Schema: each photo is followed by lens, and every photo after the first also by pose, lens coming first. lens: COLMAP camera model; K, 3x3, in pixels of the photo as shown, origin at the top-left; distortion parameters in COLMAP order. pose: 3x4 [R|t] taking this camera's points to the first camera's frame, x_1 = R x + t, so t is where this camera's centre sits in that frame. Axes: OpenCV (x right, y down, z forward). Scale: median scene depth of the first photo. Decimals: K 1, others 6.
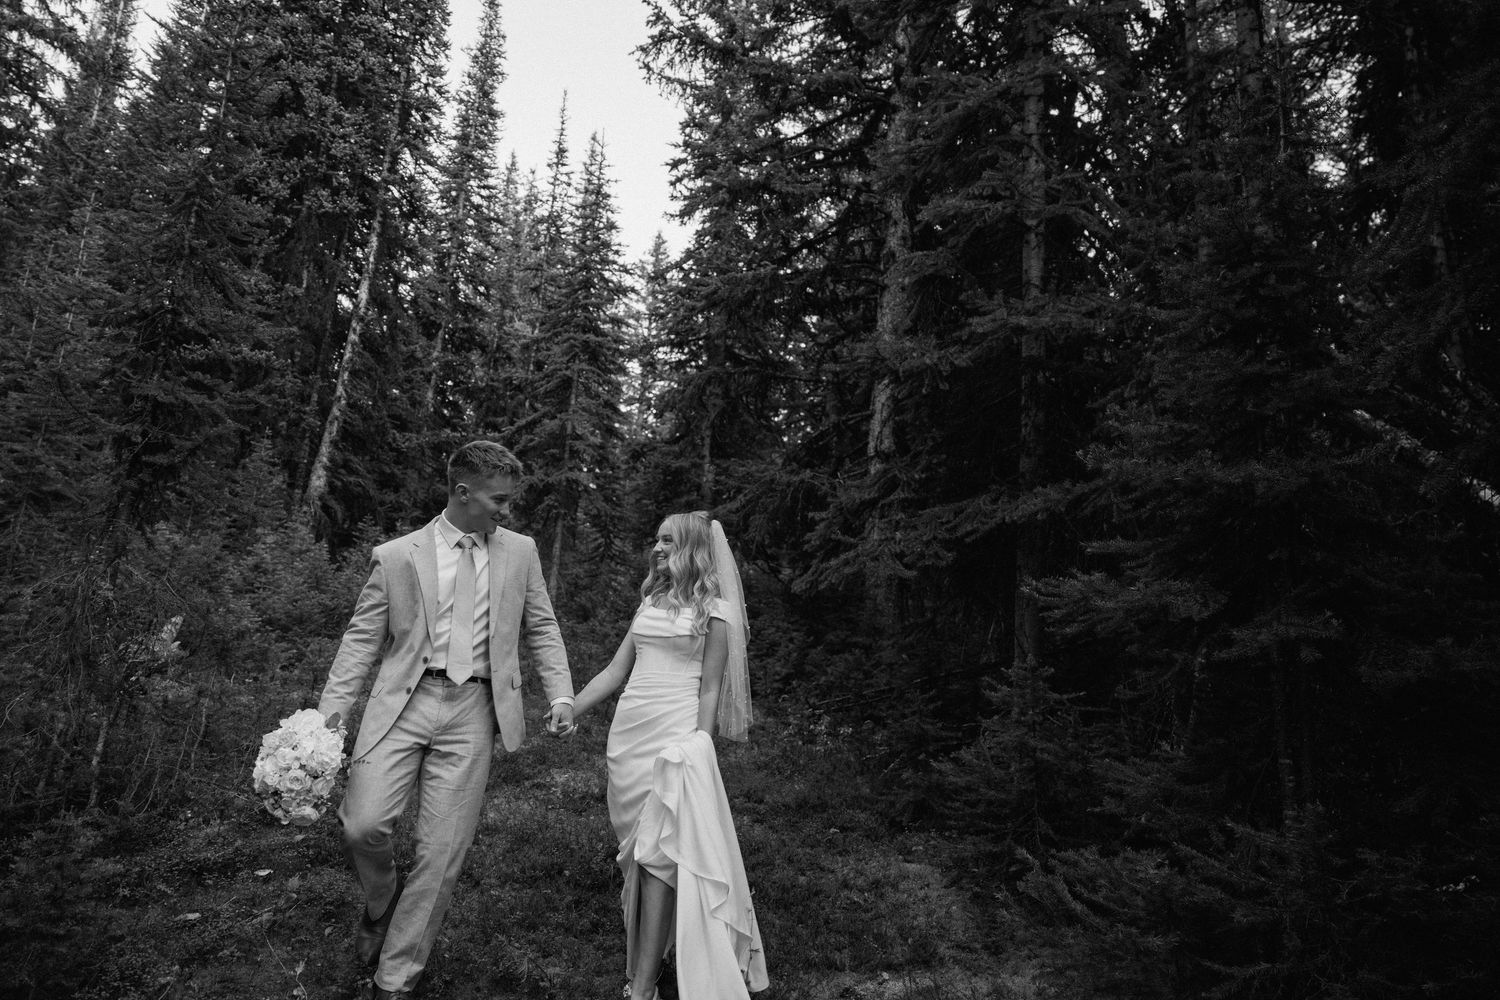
lens RADIAL K [[1024.8, 0, 756.0], [0, 1024.8, 505.0], [0, 0, 1]] dist [0.000591, 0.002936]
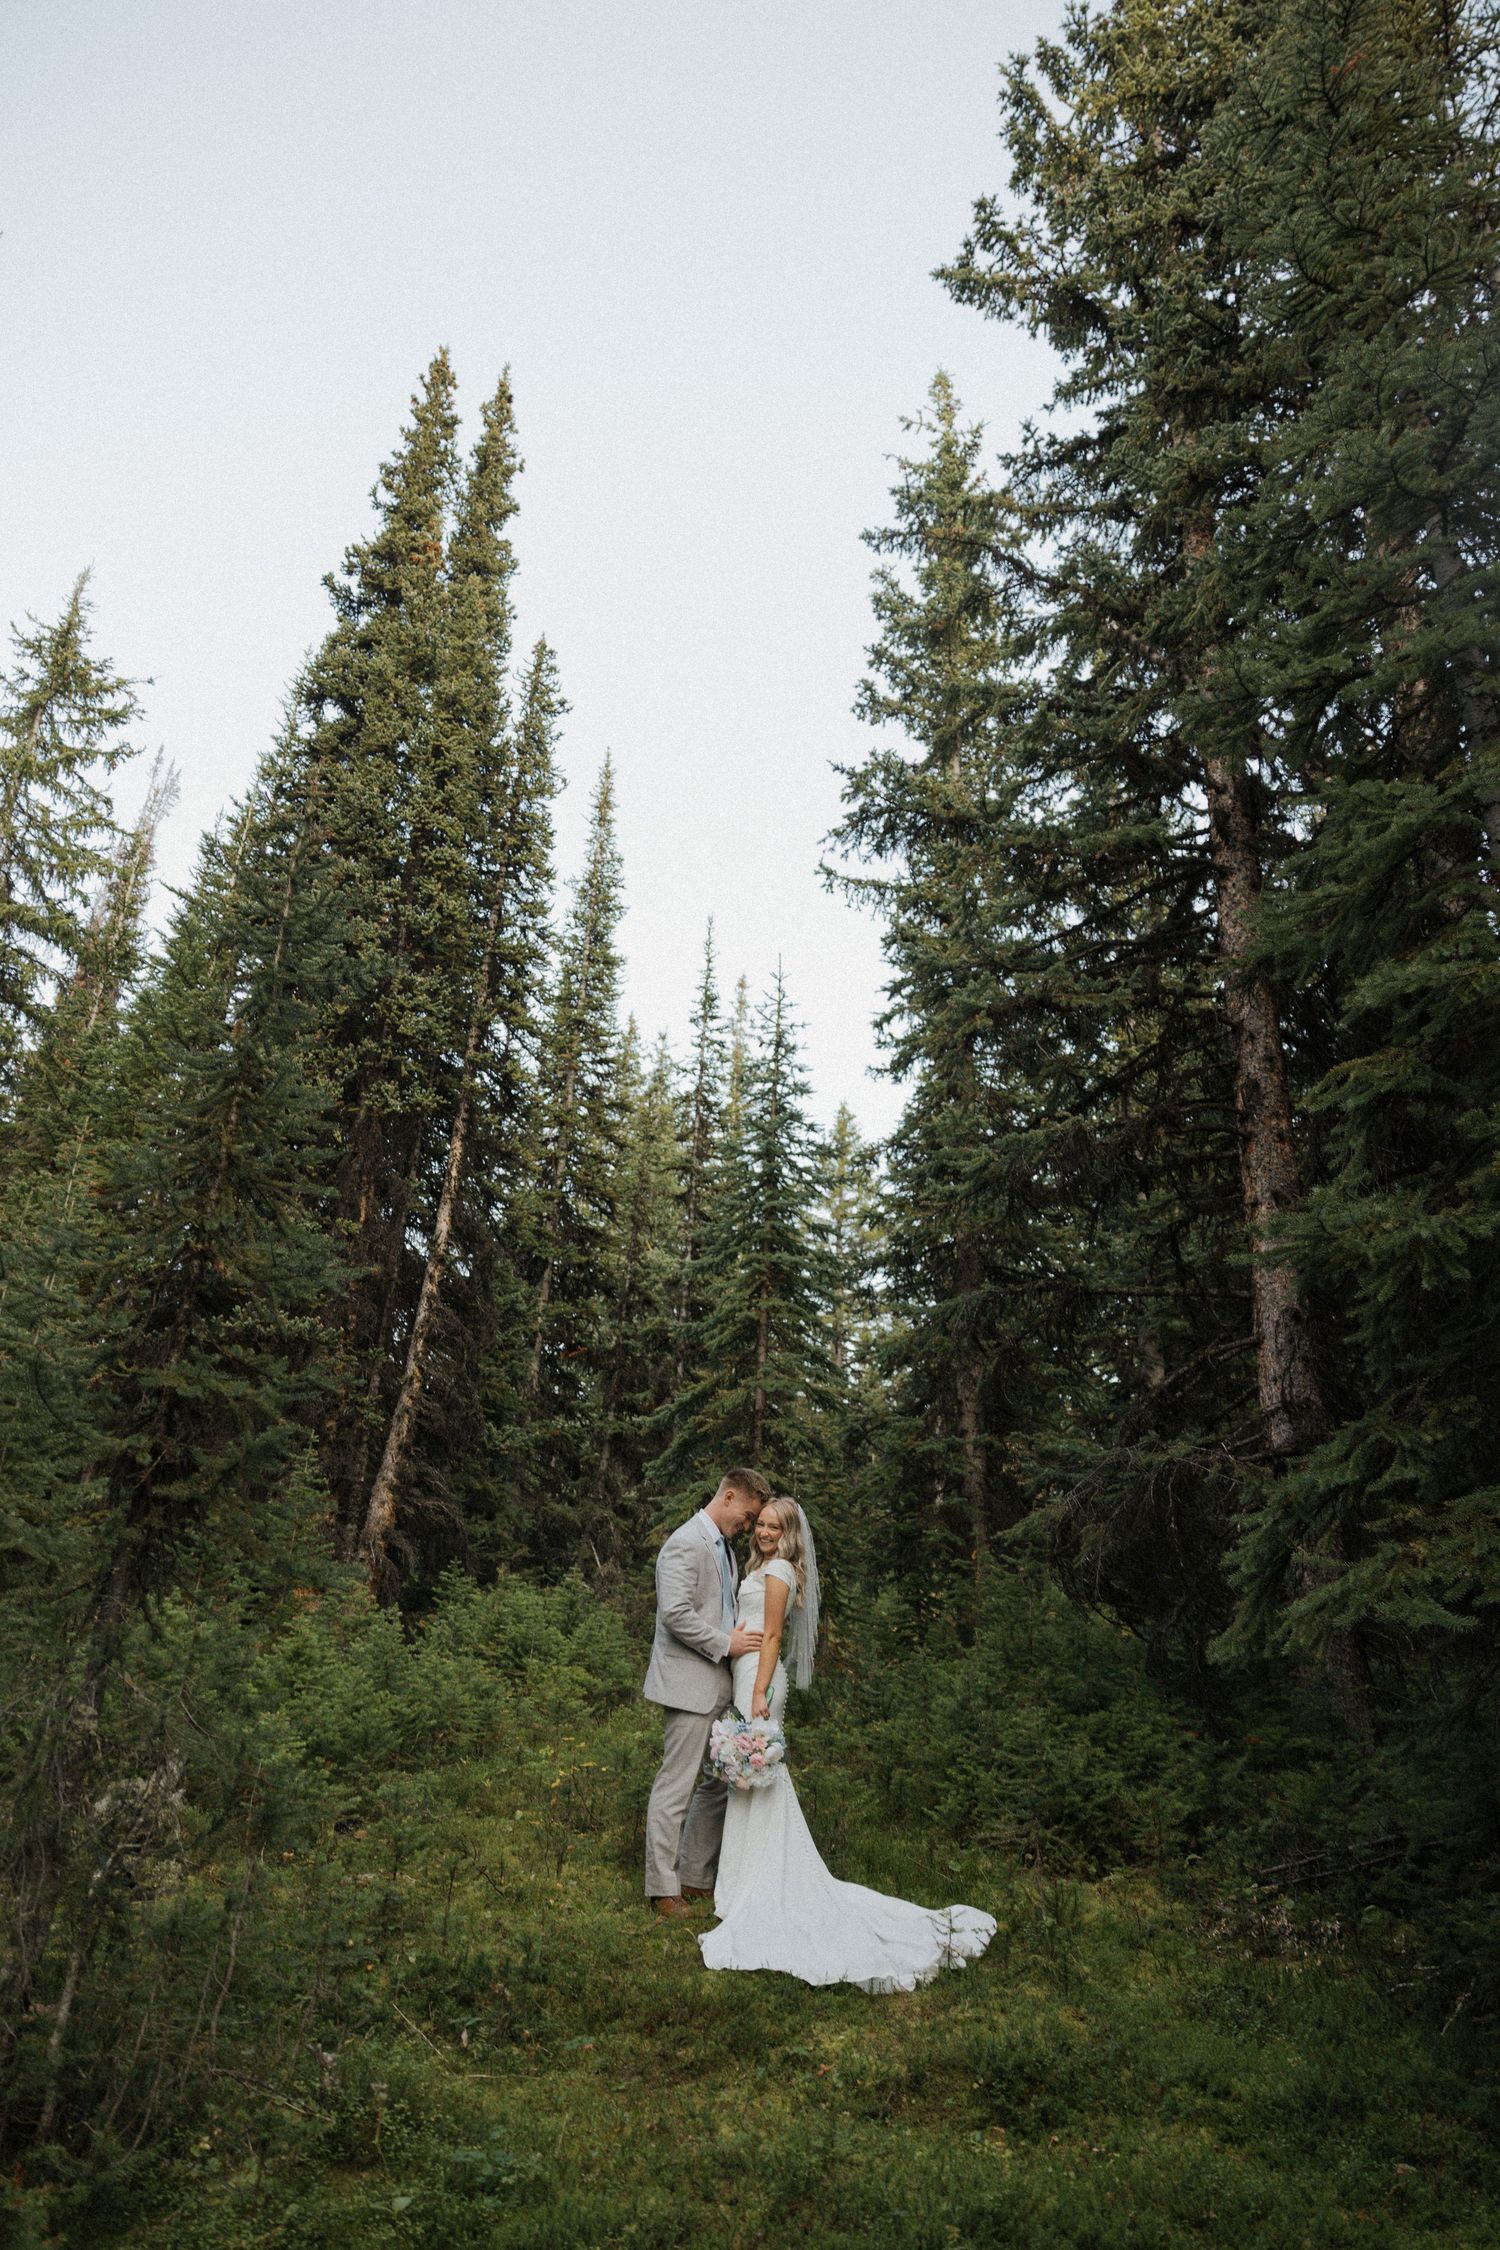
lens RADIAL K [[1537.2, 0, 753.8], [0, 1537.2, 1131.3], [0, 0, 1]] dist [0.000591, 0.002936]
pose [[0.985161, -0.095255, -0.142772, -0.028024], [0.058004, 0.967689, -0.245385, -0.002120], [0.161533, 0.233462, 0.958855, 0.037989]]
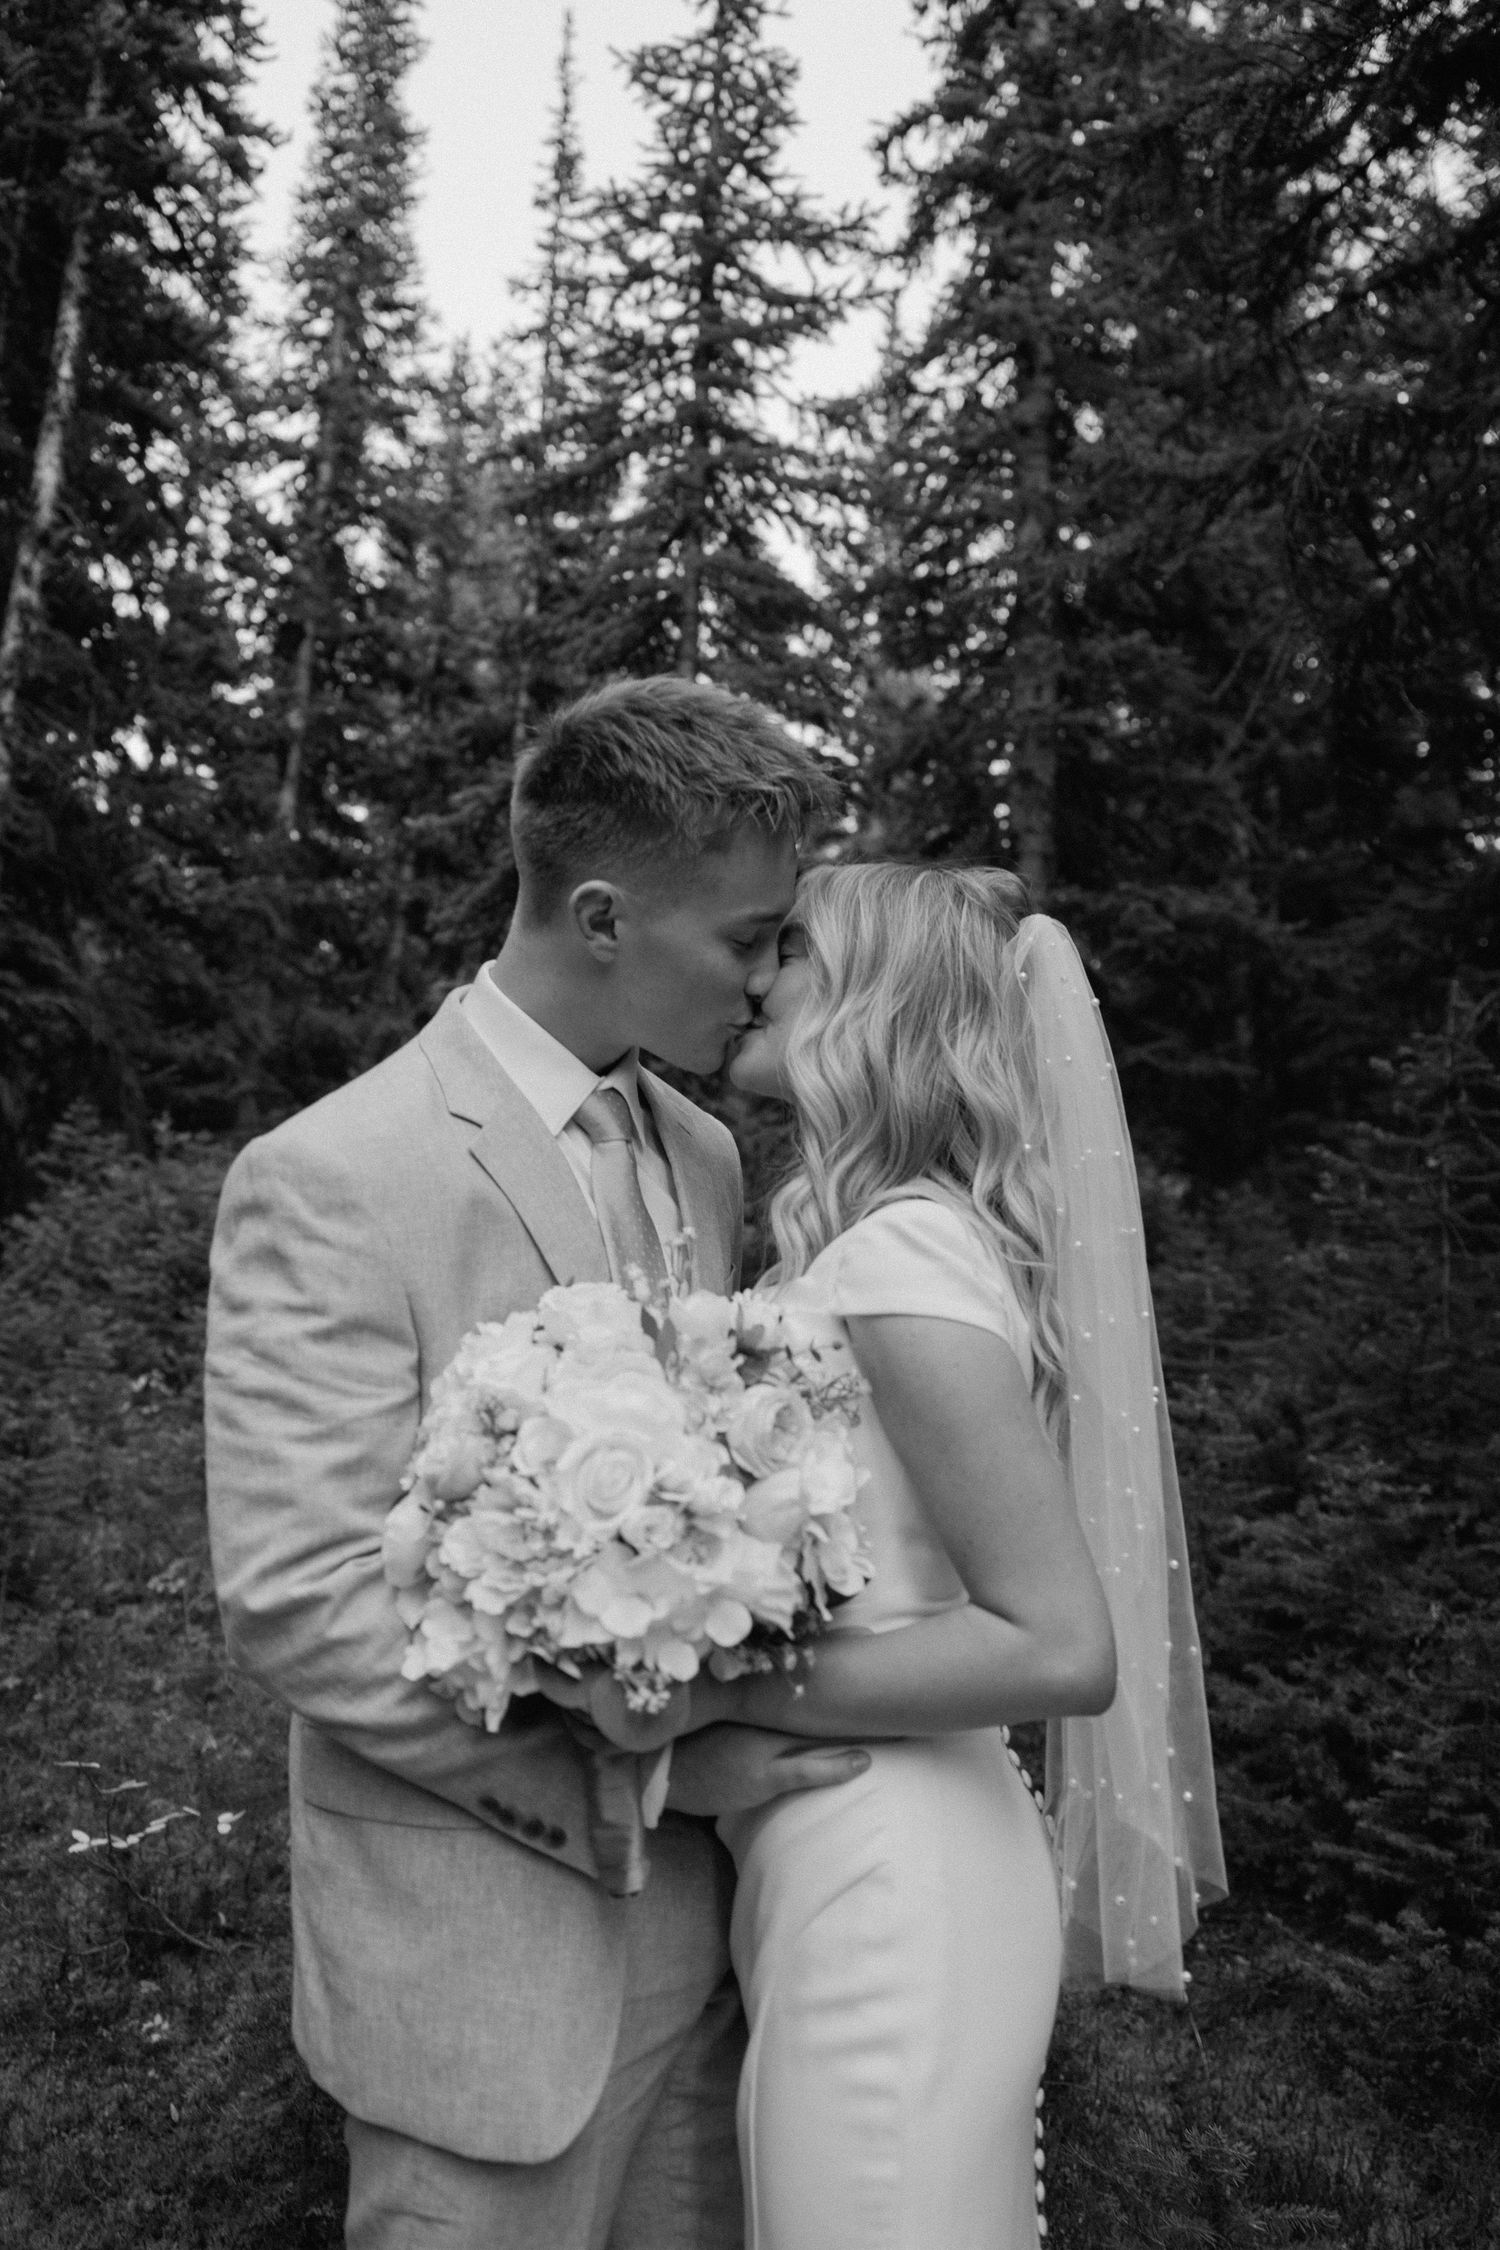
lens RADIAL K [[1726.7, 0, 751.9], [0, 1726.7, 1123.8], [0, 0, 1]] dist [0.006118, 0.002518]
pose [[0.995539, -0.041665, -0.084649, -0.106233], [0.045989, 0.997700, 0.049795, -0.000910], [0.082380, -0.053466, 0.995166, 0.436079]]
